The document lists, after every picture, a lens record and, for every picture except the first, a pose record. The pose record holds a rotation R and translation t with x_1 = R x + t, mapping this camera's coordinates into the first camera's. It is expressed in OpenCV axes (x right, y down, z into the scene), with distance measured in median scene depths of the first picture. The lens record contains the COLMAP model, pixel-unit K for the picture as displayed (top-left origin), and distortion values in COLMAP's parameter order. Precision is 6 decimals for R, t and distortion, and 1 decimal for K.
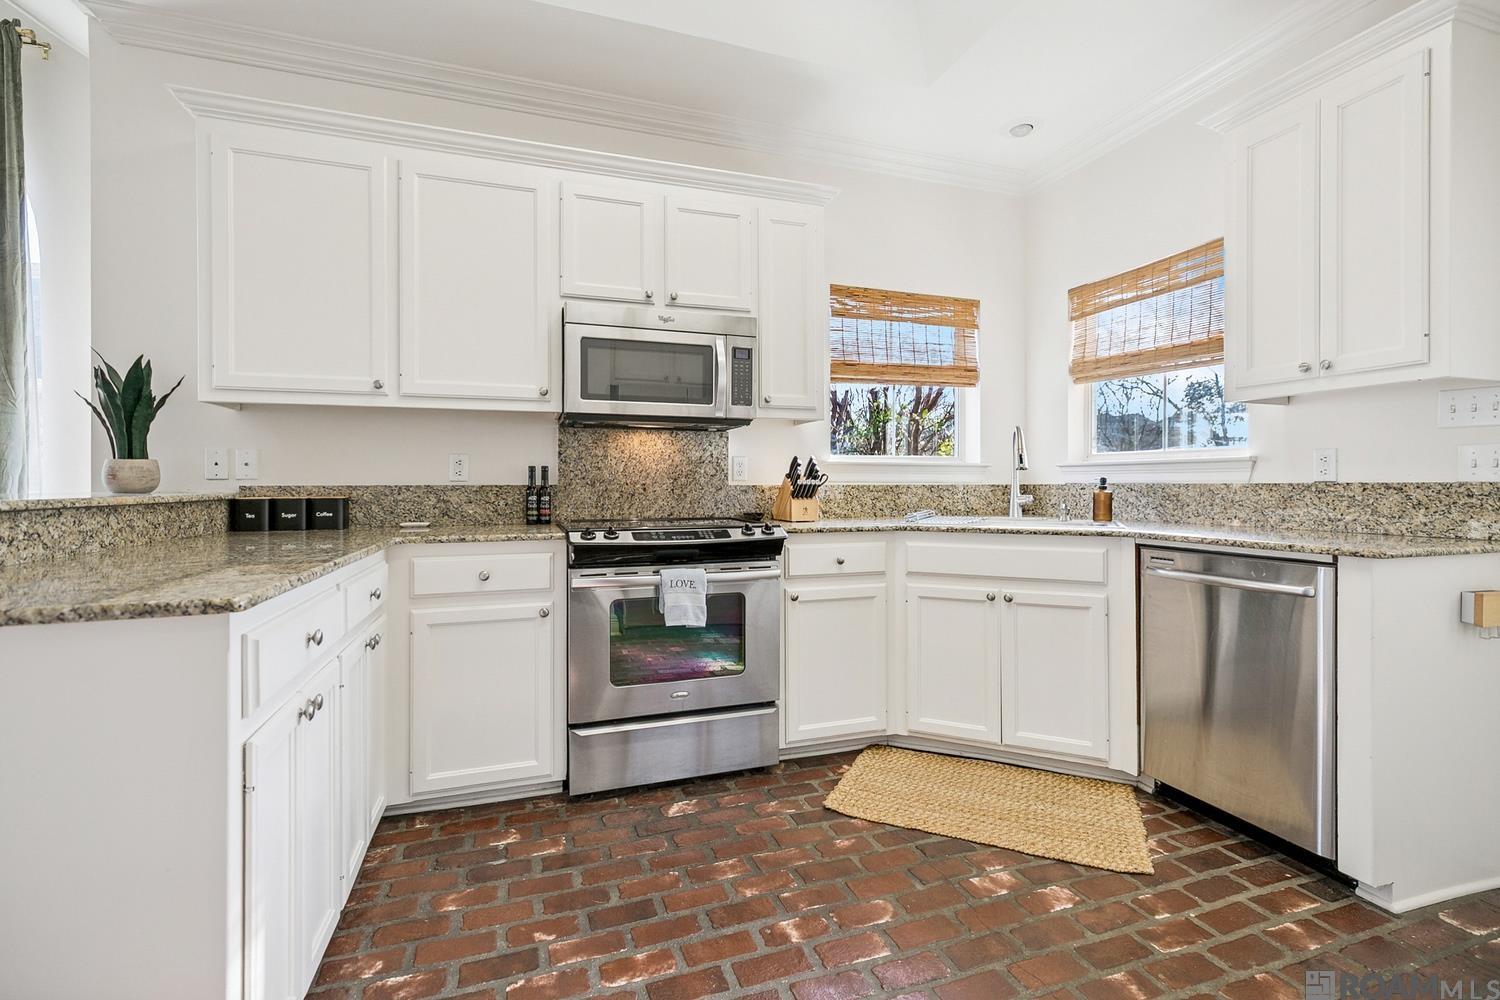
lens RADIAL K [[676.8, 0, 753.4], [0, 676.8, 489.6], [0, 0, 1]] dist [0.007078, -0.000662]
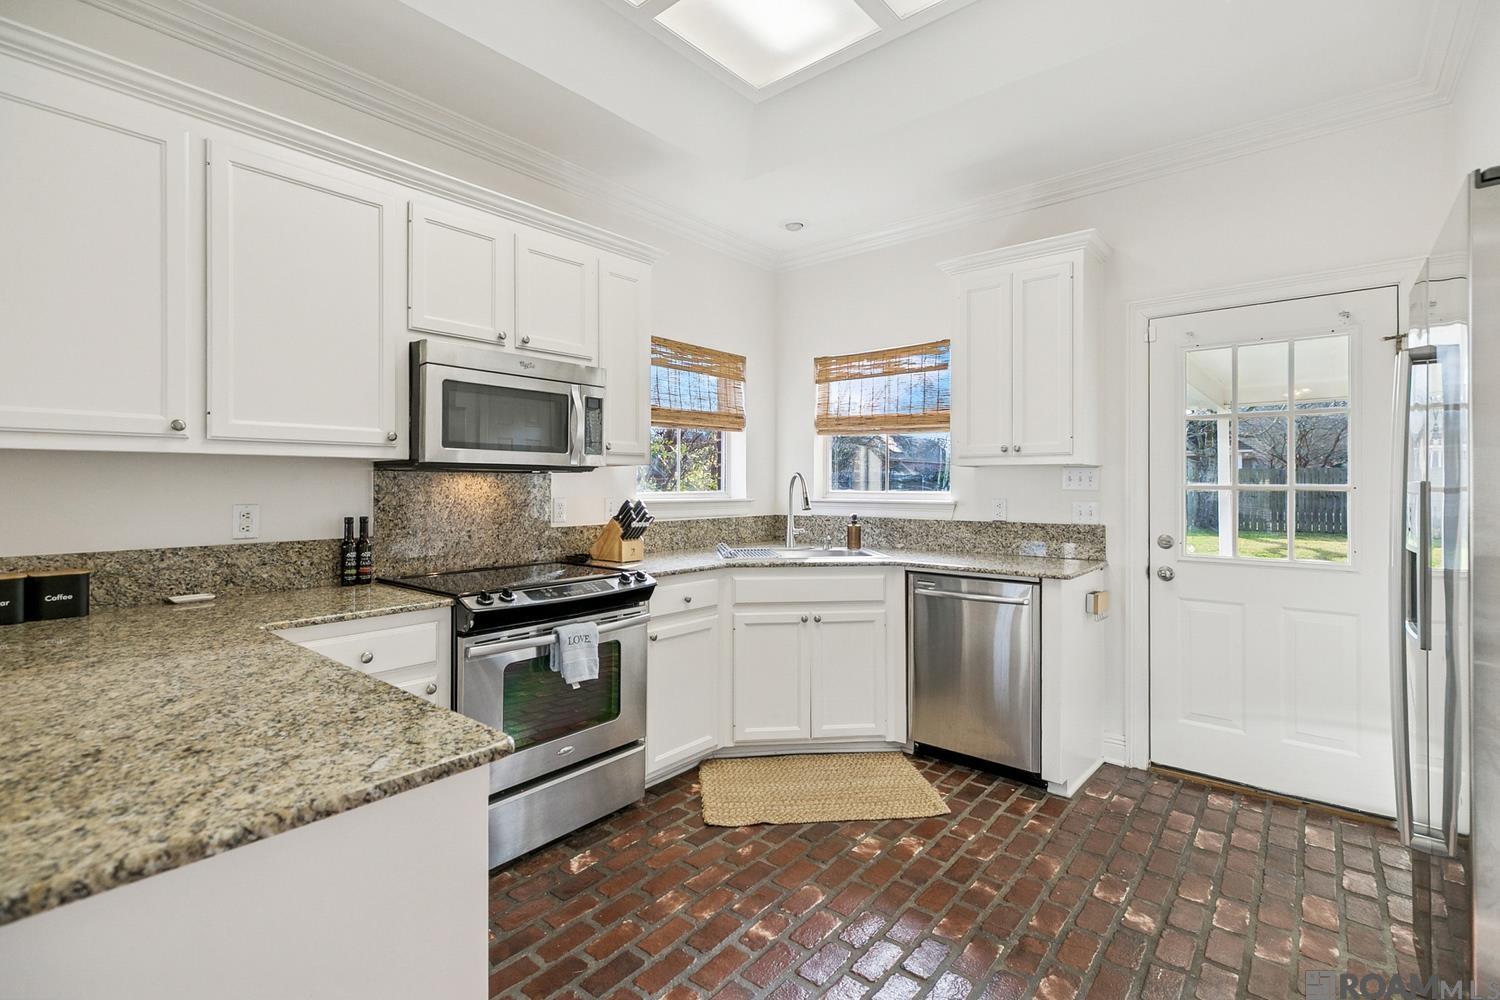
lens RADIAL K [[676.8, 0, 761.2], [0, 676.8, 493.6], [0, 0, 1]] dist [0.007078, -0.000662]
pose [[0.858054, -0.002146, 0.513555, -0.360889], [0.002466, 0.999997, 0.000058, -0.071381], [-0.513553, 0.001217, 0.858057, -0.004210]]
